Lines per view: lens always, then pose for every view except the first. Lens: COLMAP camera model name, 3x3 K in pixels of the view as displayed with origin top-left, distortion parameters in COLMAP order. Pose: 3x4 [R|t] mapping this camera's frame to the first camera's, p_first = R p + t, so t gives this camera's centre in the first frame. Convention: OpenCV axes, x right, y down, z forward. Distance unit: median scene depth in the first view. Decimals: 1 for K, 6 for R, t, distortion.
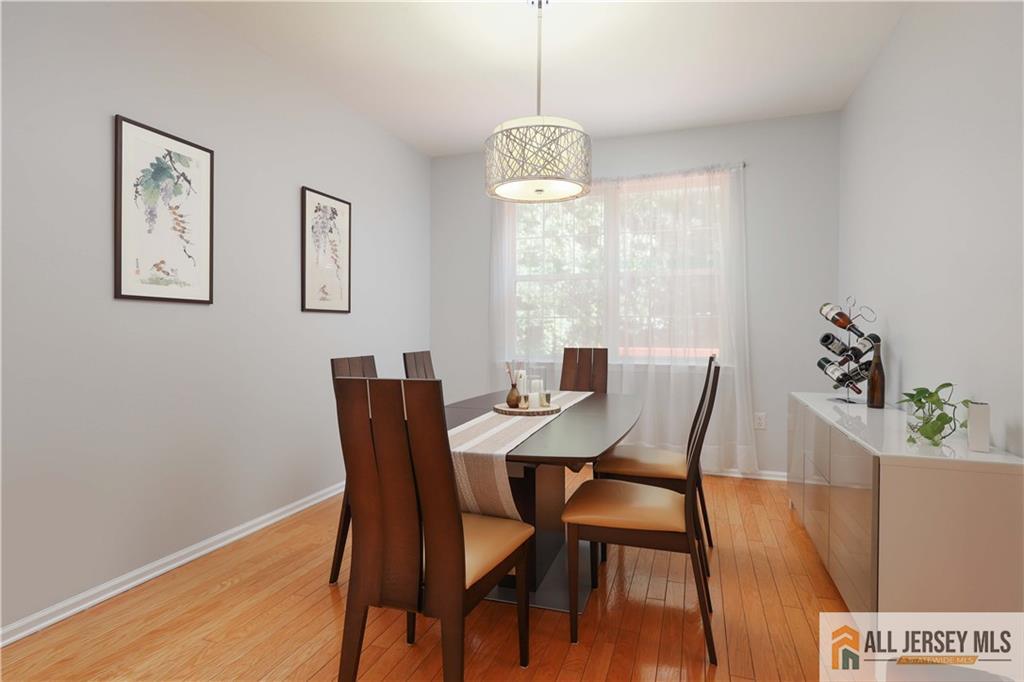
lens RADIAL K [[554.5, 0, 512.5], [0, 554.5, 336.3], [0, 0, 1]] dist [0.006288, 0.000798]
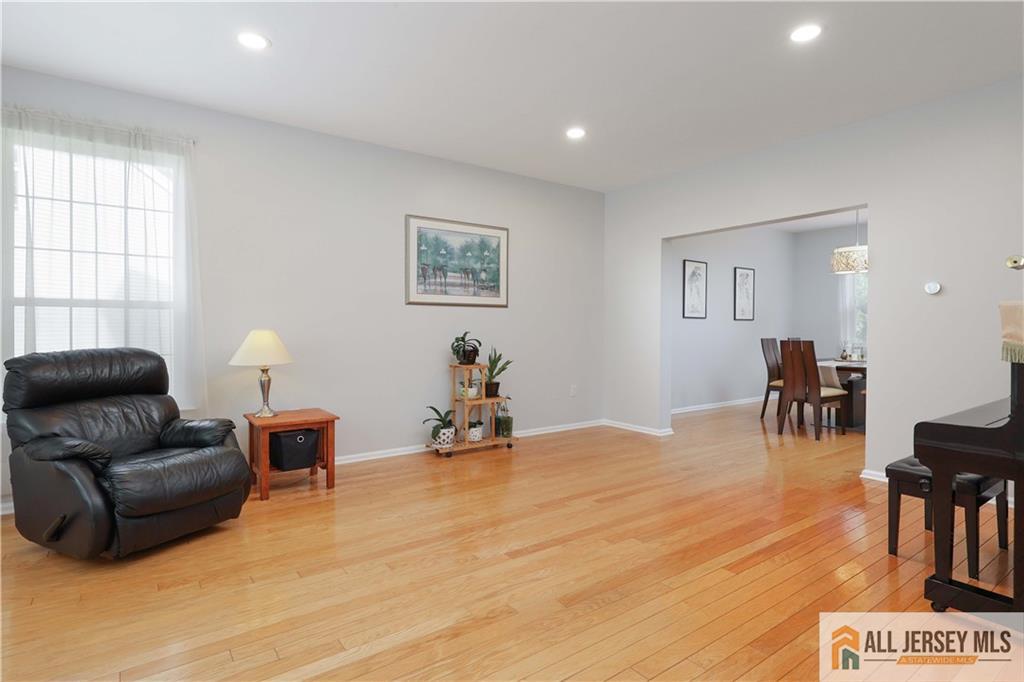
lens RADIAL K [[442.5, 0, 505.6], [0, 442.5, 333.8], [0, 0, 1]] dist [-0.001707, 0.001016]
pose [[0.763675, 0.005776, -0.645575, 0.118719], [-0.011050, 0.999930, -0.004126, 0.038315], [0.645507, 0.010285, 0.763686, -1.434990]]
